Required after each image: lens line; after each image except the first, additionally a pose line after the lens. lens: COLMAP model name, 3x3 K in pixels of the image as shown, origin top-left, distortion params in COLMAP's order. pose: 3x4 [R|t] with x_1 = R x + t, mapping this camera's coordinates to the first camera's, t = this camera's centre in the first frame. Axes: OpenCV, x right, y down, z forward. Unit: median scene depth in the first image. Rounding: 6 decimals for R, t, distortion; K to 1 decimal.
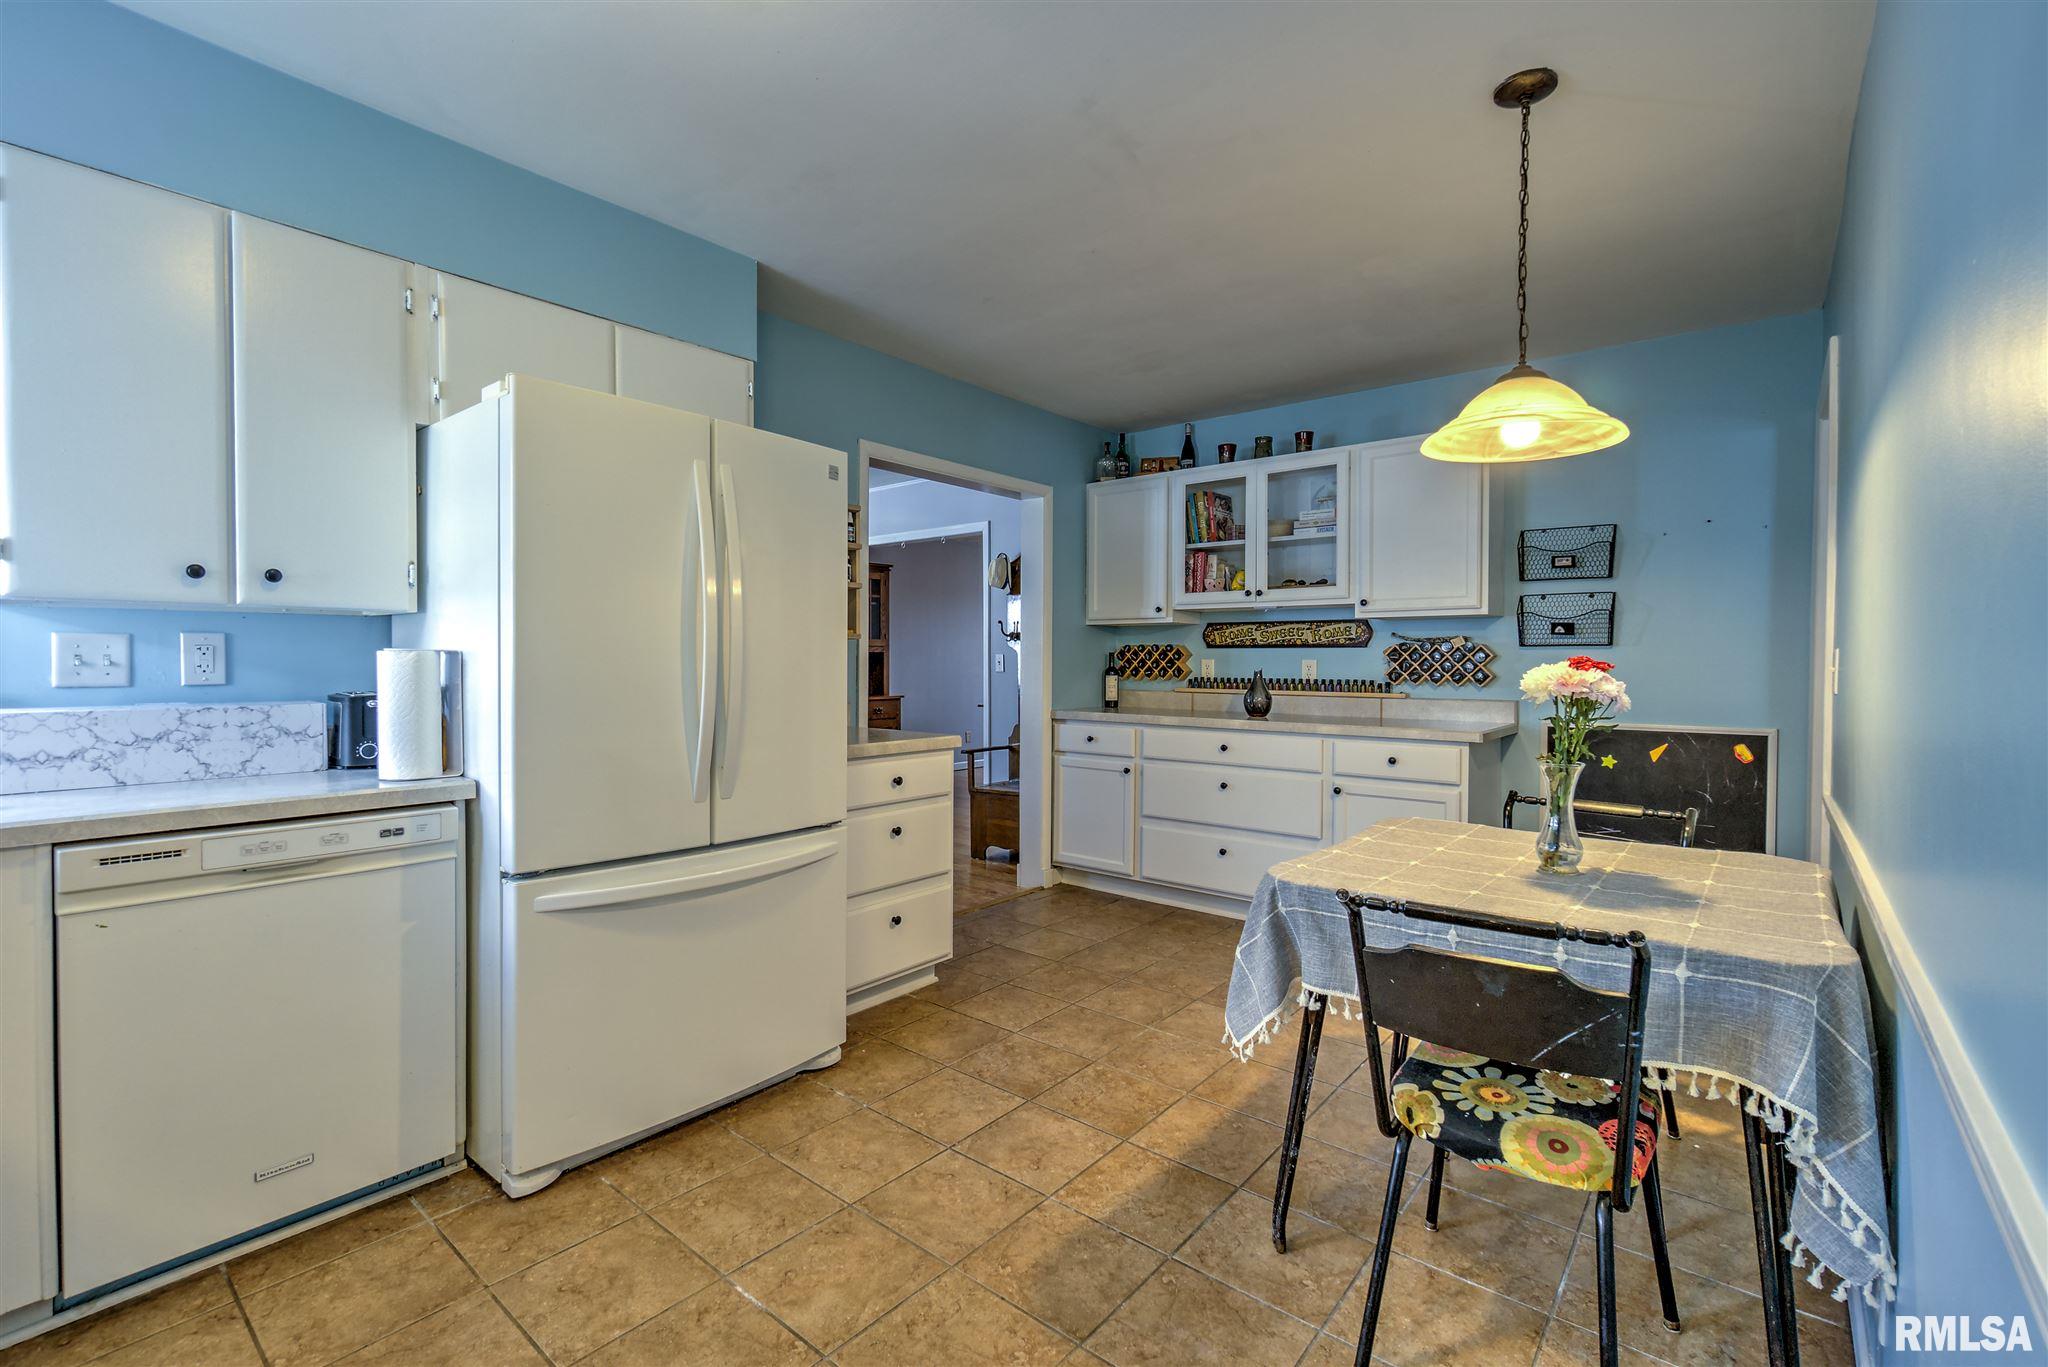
lens RADIAL K [[898.1, 0, 1017.3], [0, 898.1, 676.6], [0, 0, 1]] dist [-0.005086, 0.000104]
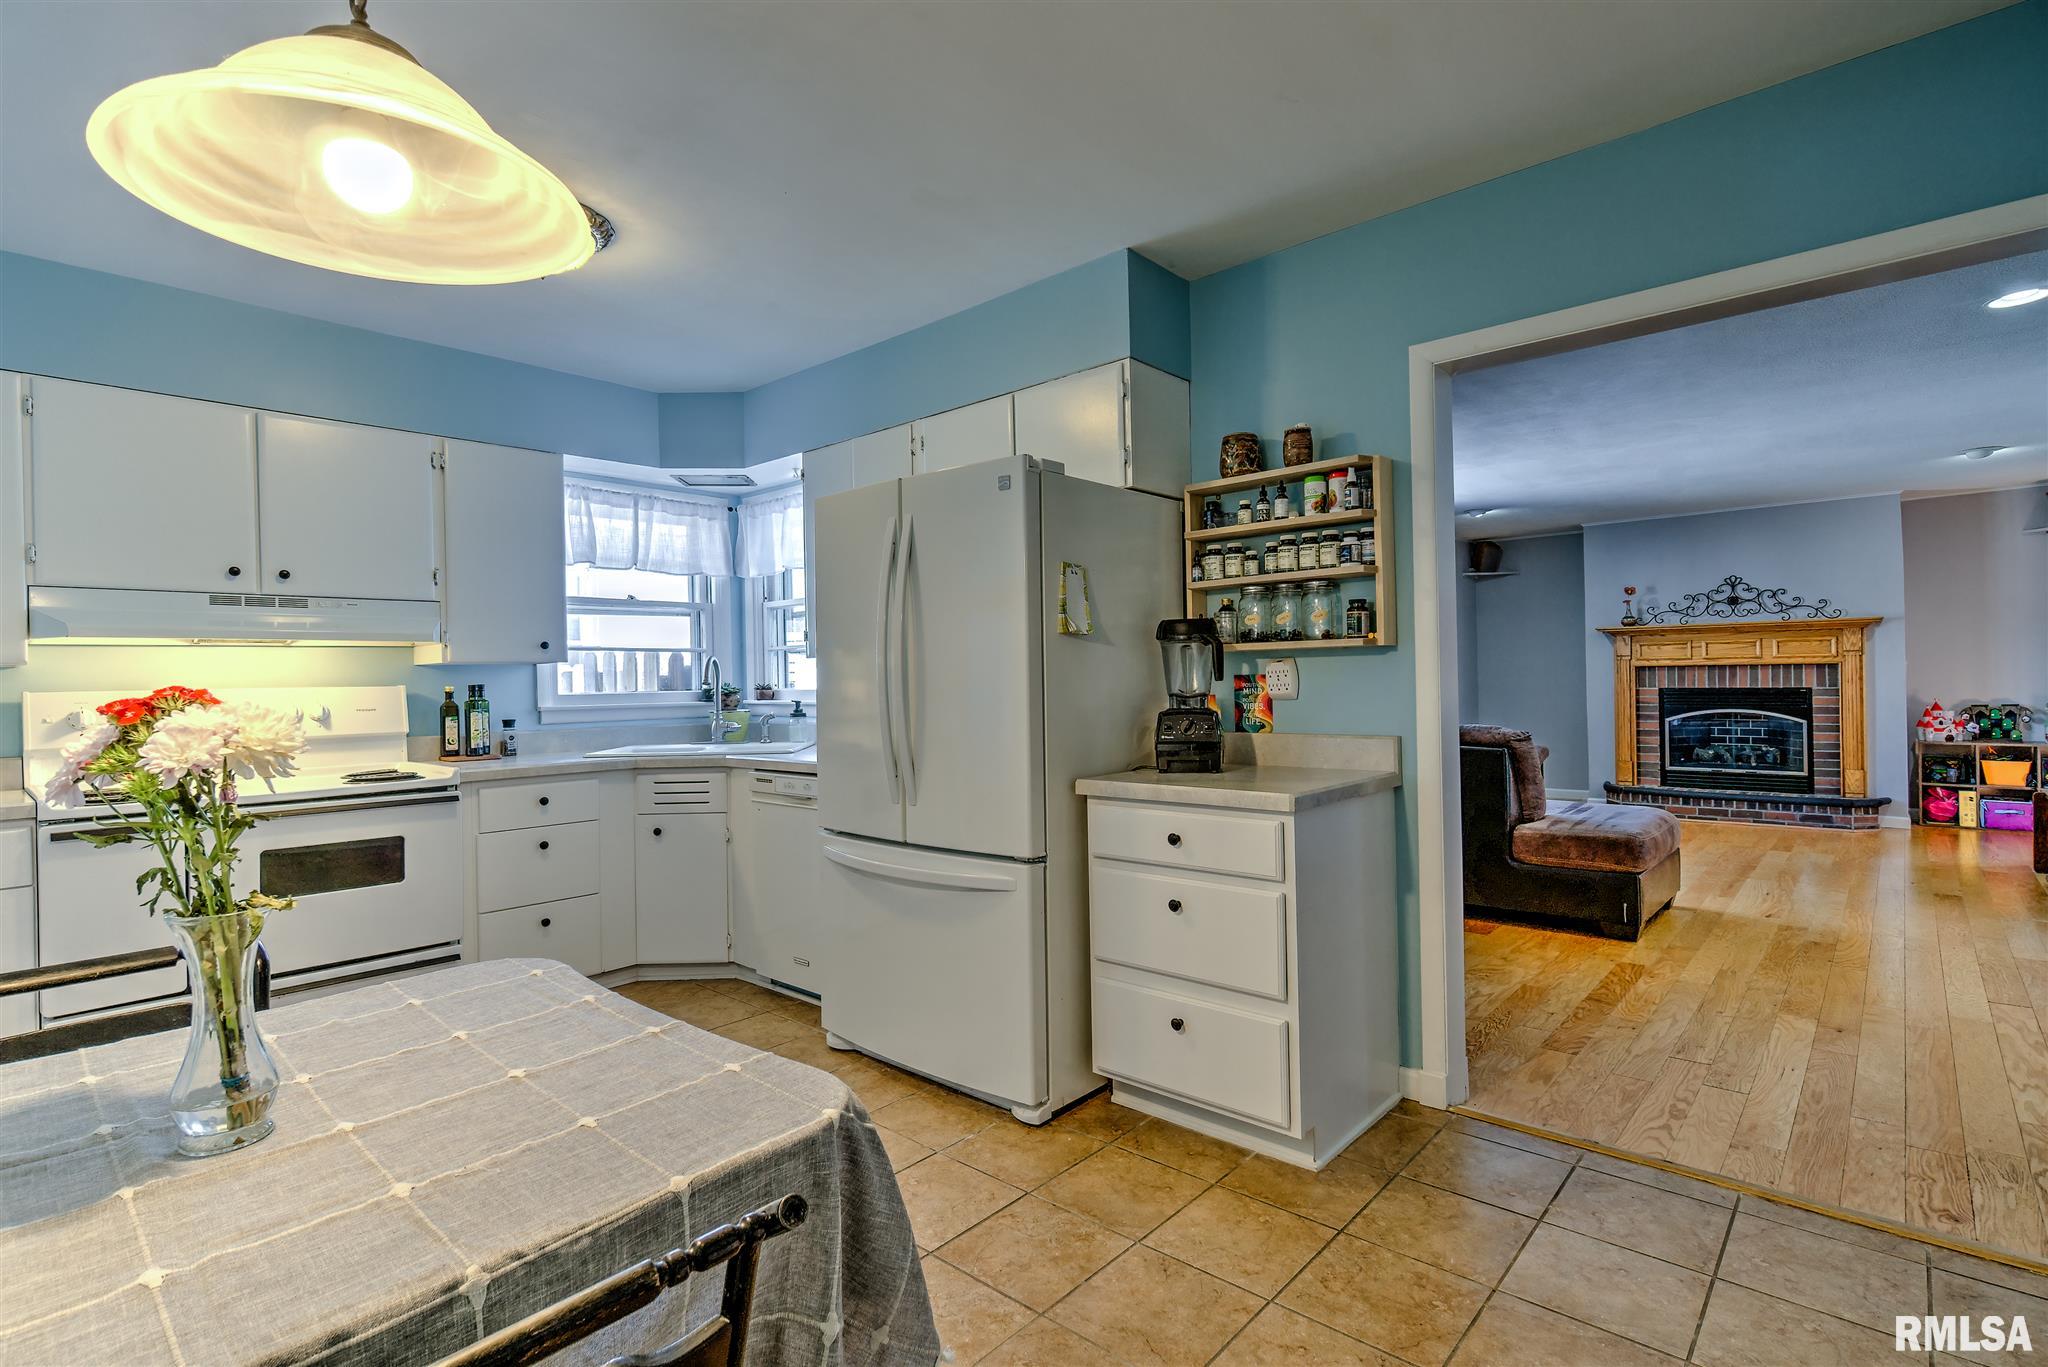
lens RADIAL K [[972.7, 0, 1018.8], [0, 972.7, 677.3], [0, 0, 1]] dist [0.002238, 0.000097]
pose [[-0.039658, -0.005897, -0.999196, 1.068930], [0.000408, 0.999982, -0.005917, -0.023320], [0.999213, -0.000643, -0.039655, 1.393823]]
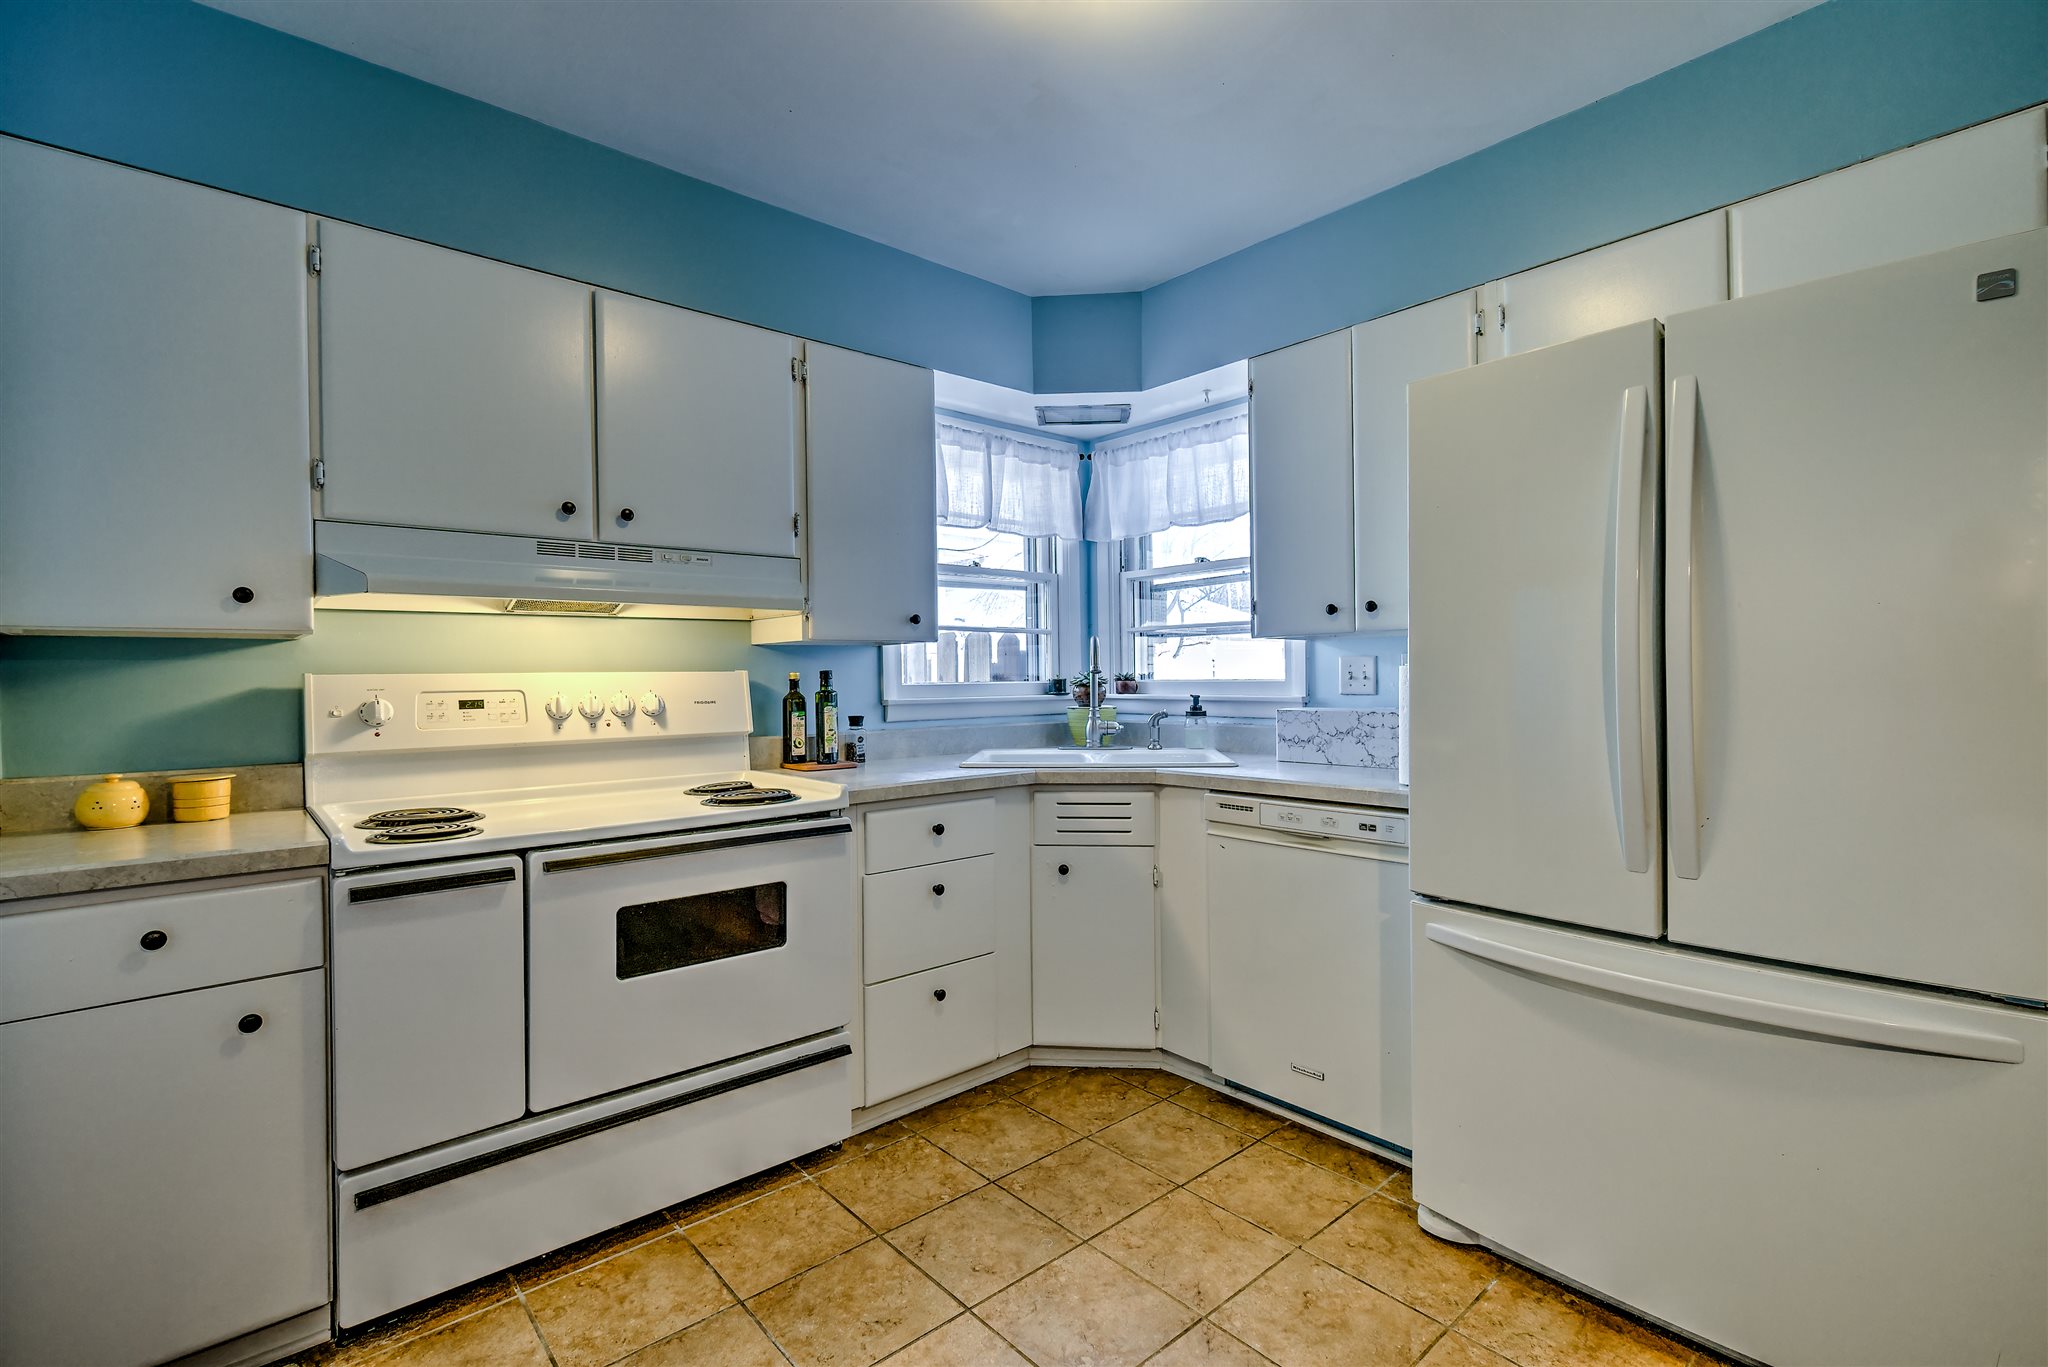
lens RADIAL K [[918.2, 0, 1023.6], [0, 918.2, 678.4], [0, 0, 1]] dist [0.001096, 0.000183]
pose [[-0.153893, -0.001336, -0.988087, 0.496809], [-0.007284, 0.999973, -0.000218, -0.009896], [0.988061, 0.007164, -0.153898, 0.726892]]
